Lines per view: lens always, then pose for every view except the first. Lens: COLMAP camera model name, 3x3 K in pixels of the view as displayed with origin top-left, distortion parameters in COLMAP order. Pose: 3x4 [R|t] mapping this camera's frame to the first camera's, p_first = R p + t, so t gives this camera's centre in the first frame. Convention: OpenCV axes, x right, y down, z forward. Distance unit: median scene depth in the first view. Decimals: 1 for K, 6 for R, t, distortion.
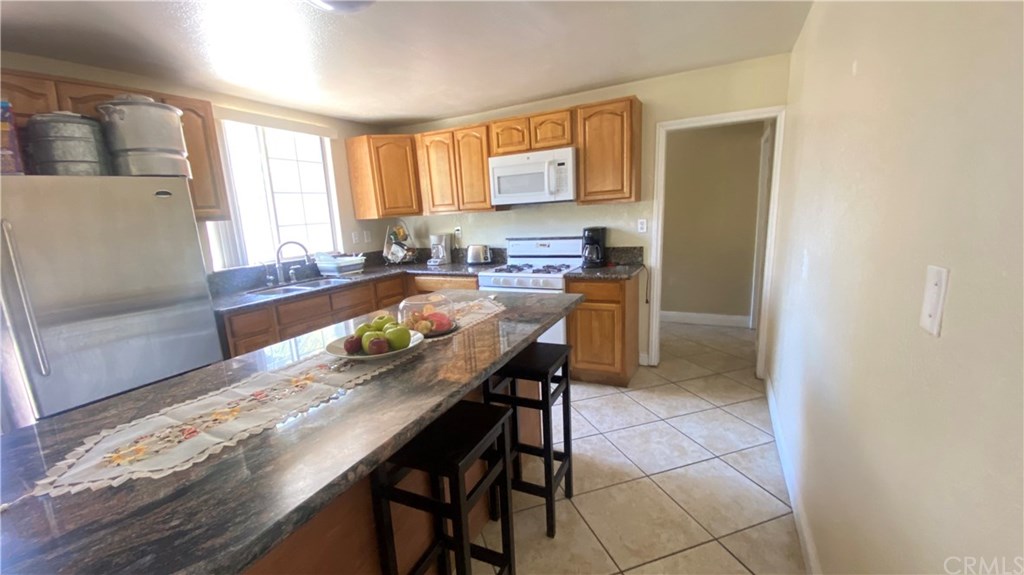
lens RADIAL K [[417.0, 0, 509.9], [0, 417.0, 290.0], [0, 0, 1]] dist [0.008799, -0.016248]
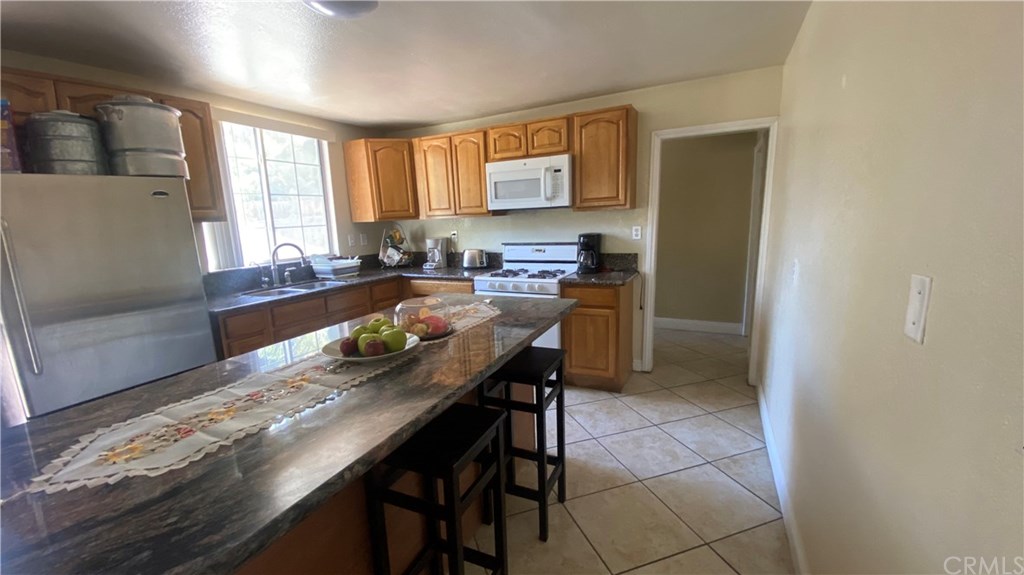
lens RADIAL K [[417.0, 0, 509.7], [0, 417.0, 289.6], [0, 0, 1]] dist [0.008799, -0.016248]
pose [[0.999856, 0.012348, 0.011674, -0.001205], [-0.012197, 0.999842, -0.012926, 0.001130], [-0.011831, 0.012782, 0.999848, -0.005992]]
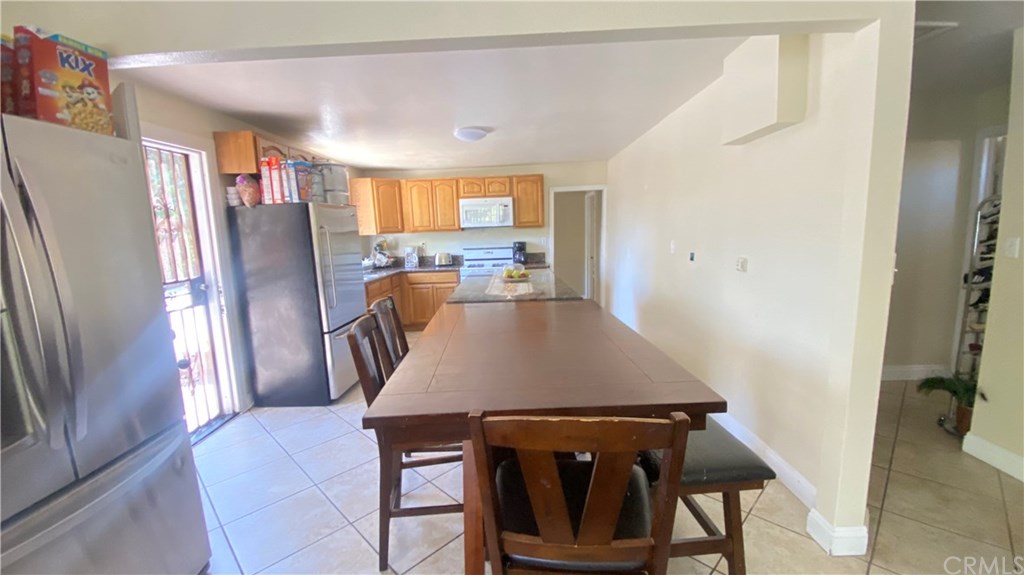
lens RADIAL K [[417.0, 0, 511.2], [0, 417.0, 290.8], [0, 0, 1]] dist [0.008799, -0.016248]
pose [[0.892292, -0.040382, 0.449649, -0.782396], [0.068739, 0.996531, -0.046911, 0.170142], [-0.446195, 0.072767, 0.891972, -0.674057]]
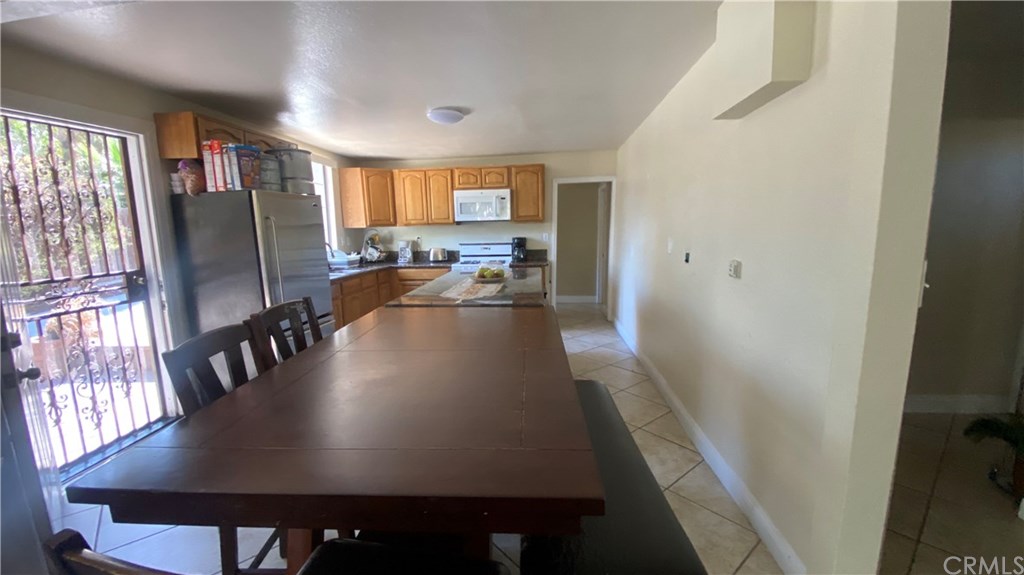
lens RADIAL K [[417.0, 0, 512.0], [0, 417.0, 291.5], [0, 0, 1]] dist [0.008799, -0.016248]
pose [[0.926106, -0.023205, 0.376549, -0.552398], [0.040806, 0.998412, -0.038832, 0.155490], [-0.375050, 0.051328, 0.925583, -0.615160]]
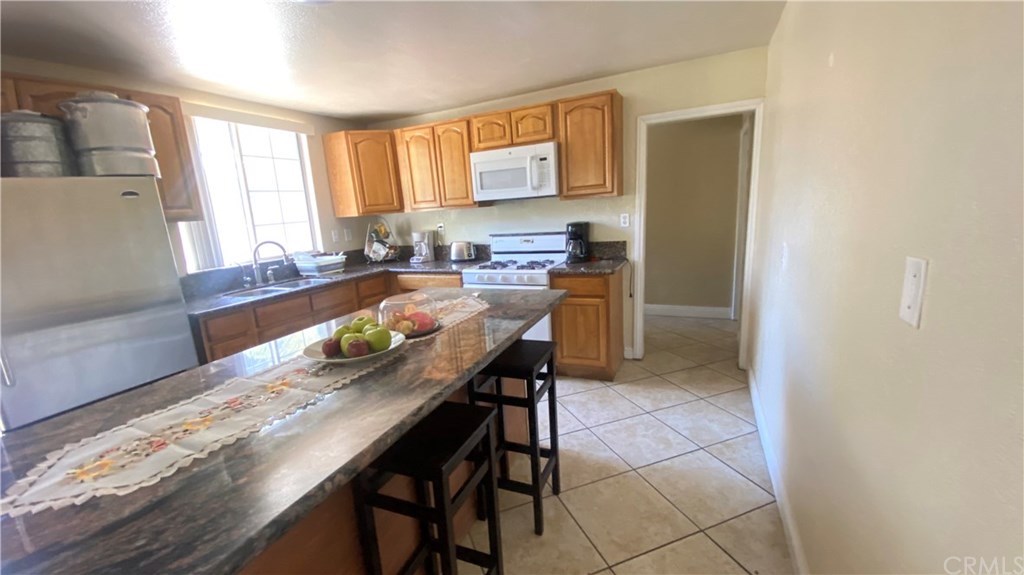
lens RADIAL K [[417.0, 0, 509.9], [0, 417.0, 290.0], [0, 0, 1]] dist [0.008799, -0.016248]
pose [[0.999215, -0.019906, 0.034255, 0.004195], [0.019538, 0.999748, 0.011070, -0.002635], [-0.034467, -0.010392, 0.999352, 0.007989]]
